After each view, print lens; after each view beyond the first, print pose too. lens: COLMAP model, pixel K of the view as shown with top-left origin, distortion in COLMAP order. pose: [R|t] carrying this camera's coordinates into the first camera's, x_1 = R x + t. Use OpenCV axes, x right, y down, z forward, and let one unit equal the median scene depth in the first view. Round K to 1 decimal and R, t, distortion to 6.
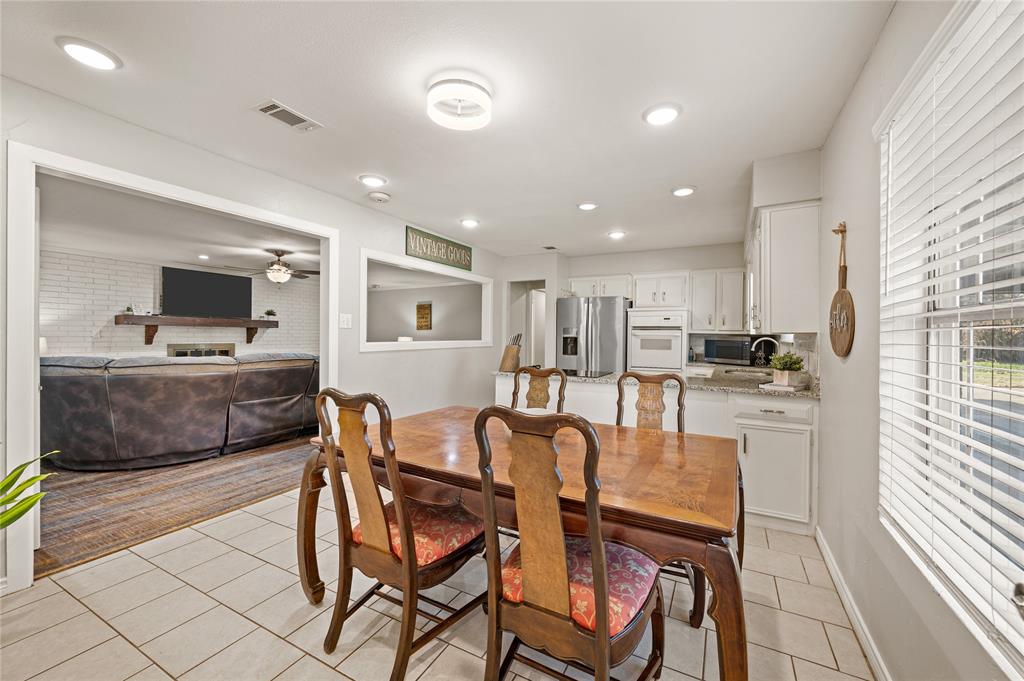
lens RADIAL K [[398.3, 0, 508.7], [0, 398.3, 336.2], [0, 0, 1]] dist [-0.003113, -0.000232]
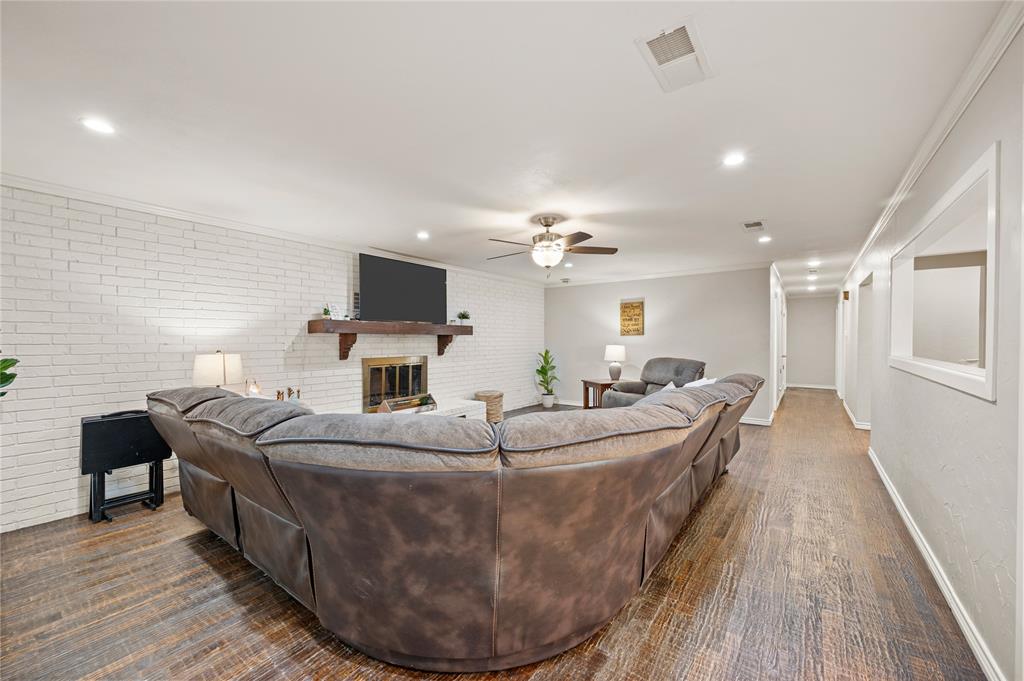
lens RADIAL K [[398.3, 0, 519.2], [0, 398.3, 343.1], [0, 0, 1]] dist [-0.003113, -0.000232]
pose [[0.990133, -0.004327, -0.140064, -0.533713], [0.005755, 0.999935, 0.009793, -0.017020], [0.140013, -0.010502, 0.990094, 0.350483]]
